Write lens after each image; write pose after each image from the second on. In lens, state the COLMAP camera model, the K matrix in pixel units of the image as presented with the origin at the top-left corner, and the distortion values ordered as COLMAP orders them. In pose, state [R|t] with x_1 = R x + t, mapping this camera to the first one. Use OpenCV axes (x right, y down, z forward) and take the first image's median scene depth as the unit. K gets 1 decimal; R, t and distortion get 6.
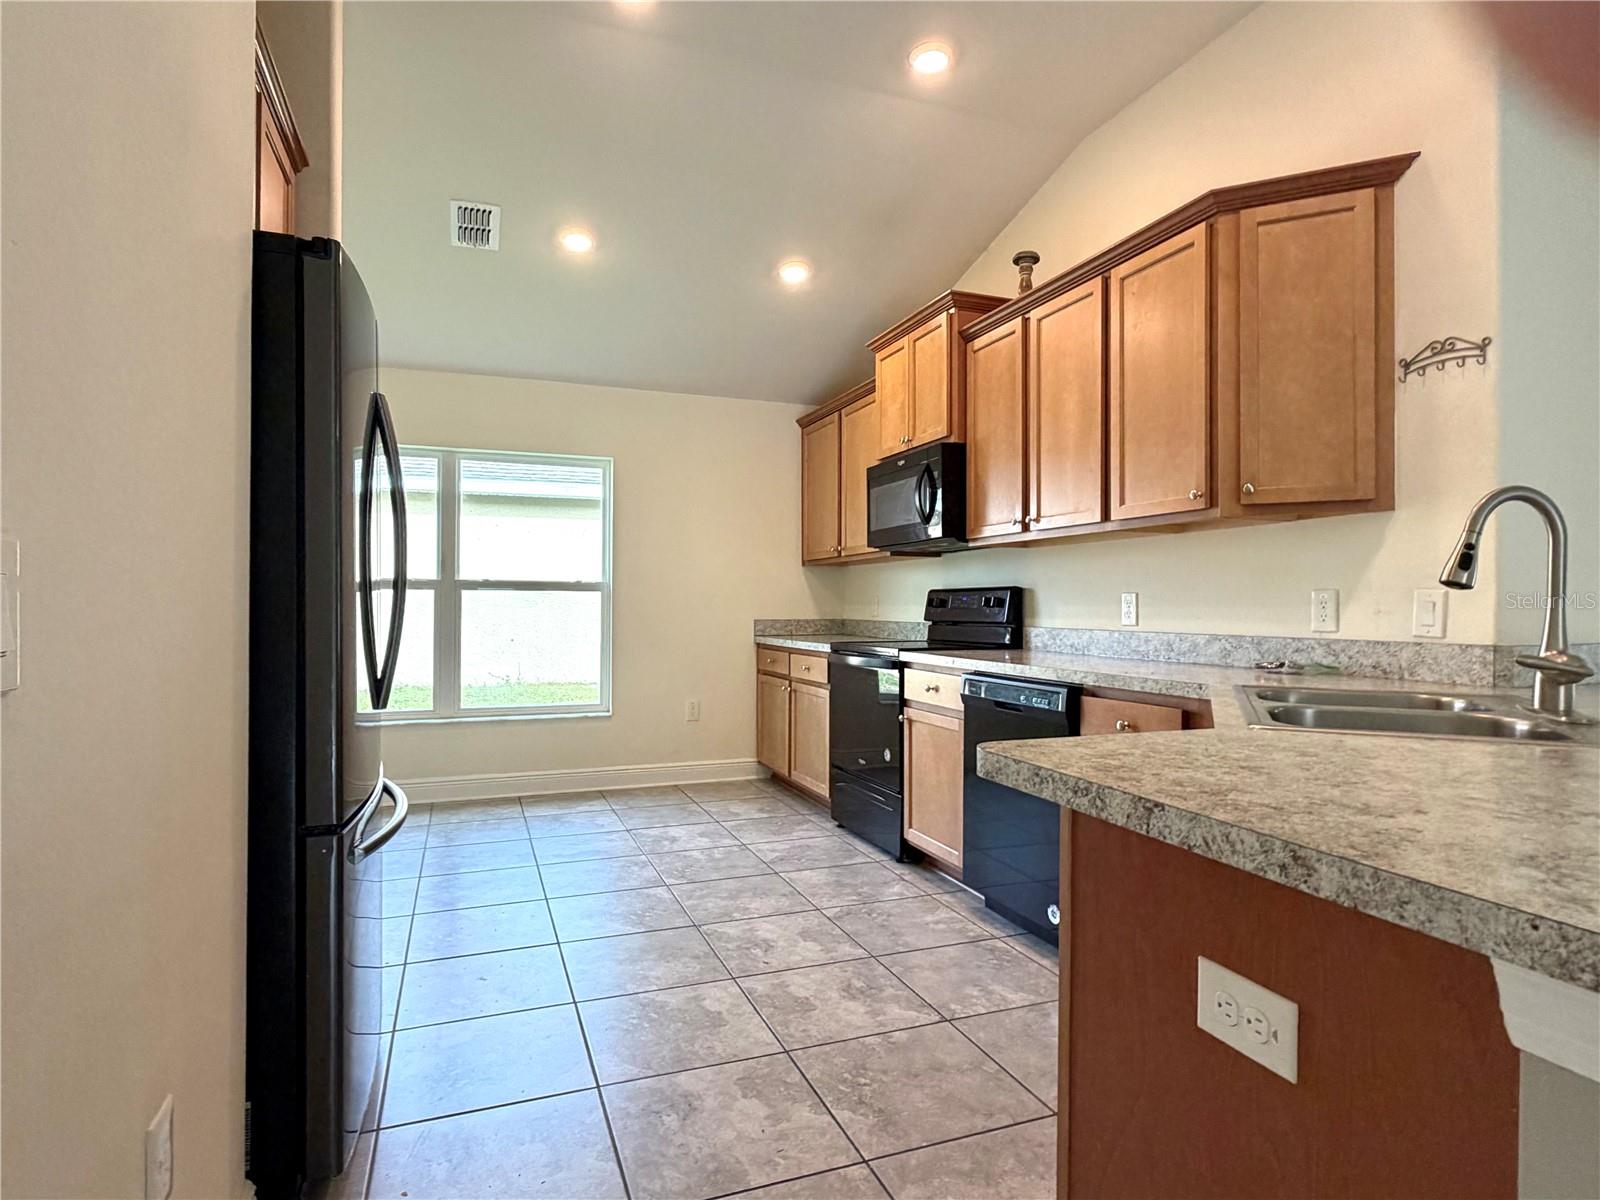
lens RADIAL K [[886.1, 0, 800.0], [0, 886.1, 600.0], [0, 0, 1]] dist [-0.000084, -0.000285]
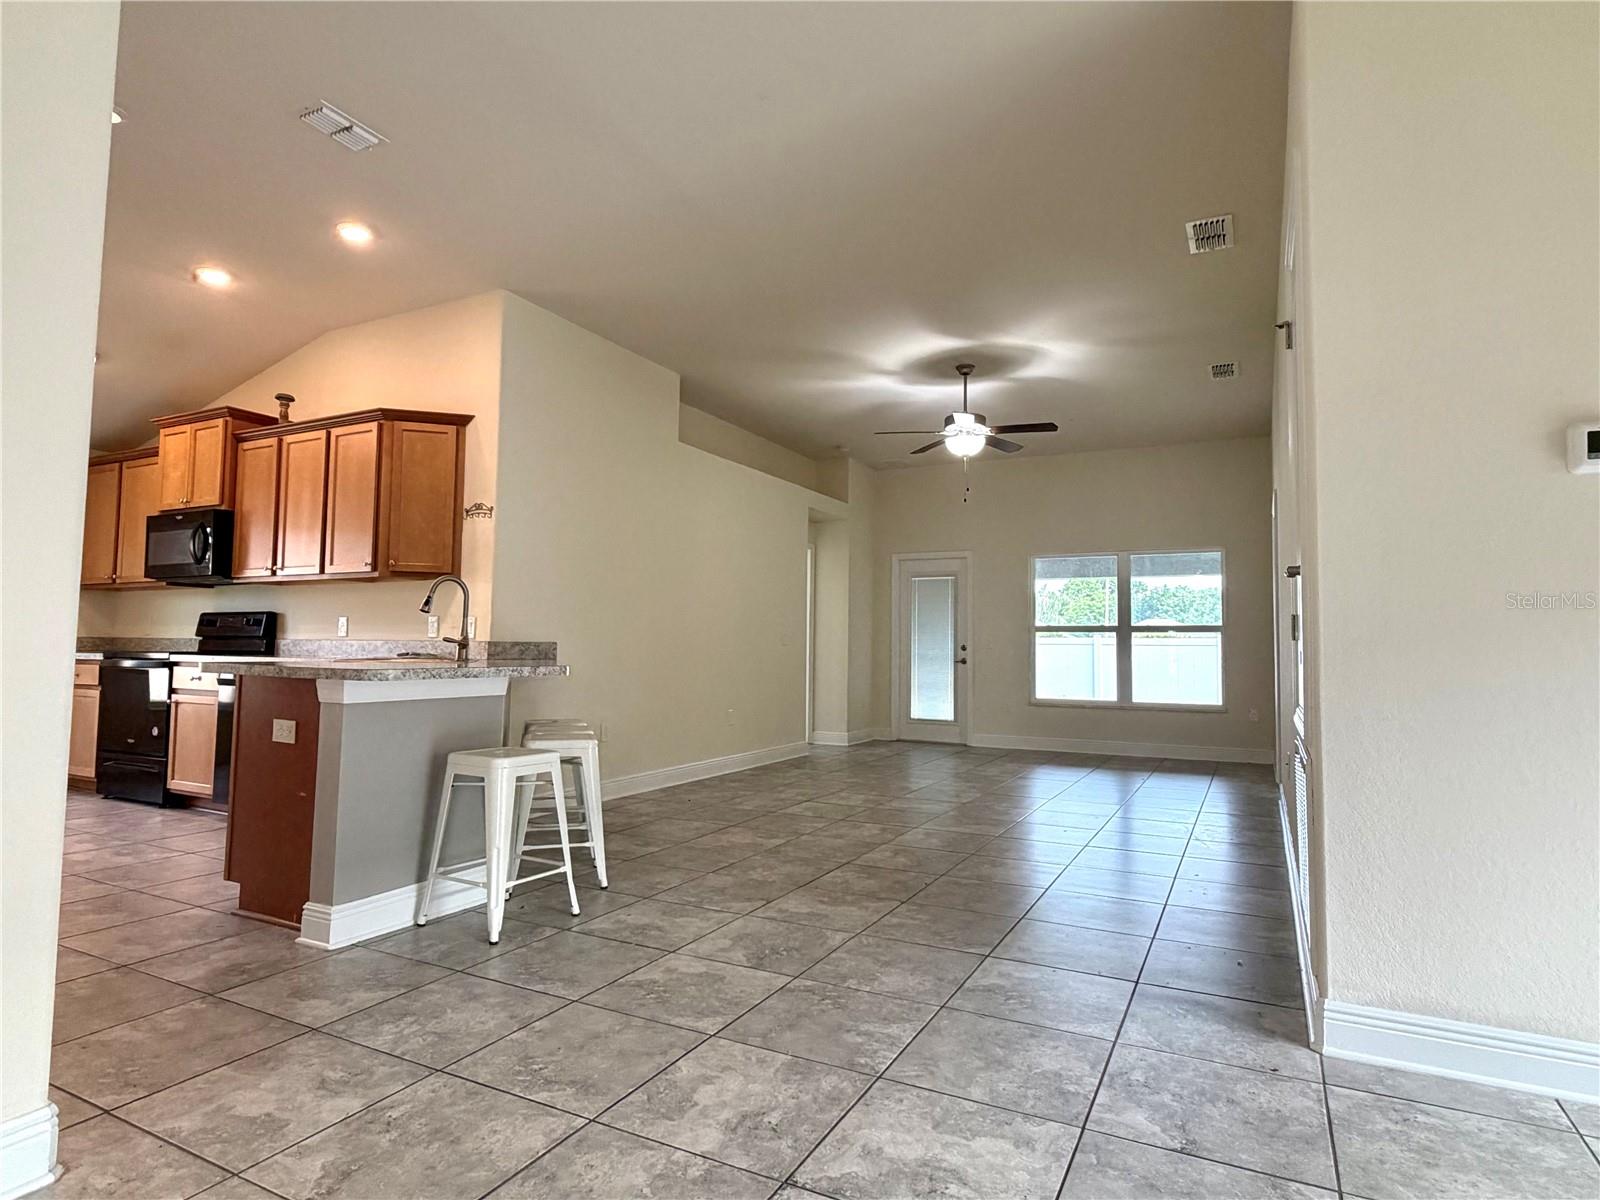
lens RADIAL K [[870.1, 0, 800.0], [0, 870.1, 600.0], [0, 0, 1]] dist [0.003774, 0.000621]
pose [[0.745948, 0.045426, 0.664453, -0.063206], [-0.015633, 0.998591, -0.050718, 0.025709], [-0.665821, 0.027445, 0.745607, -0.678977]]
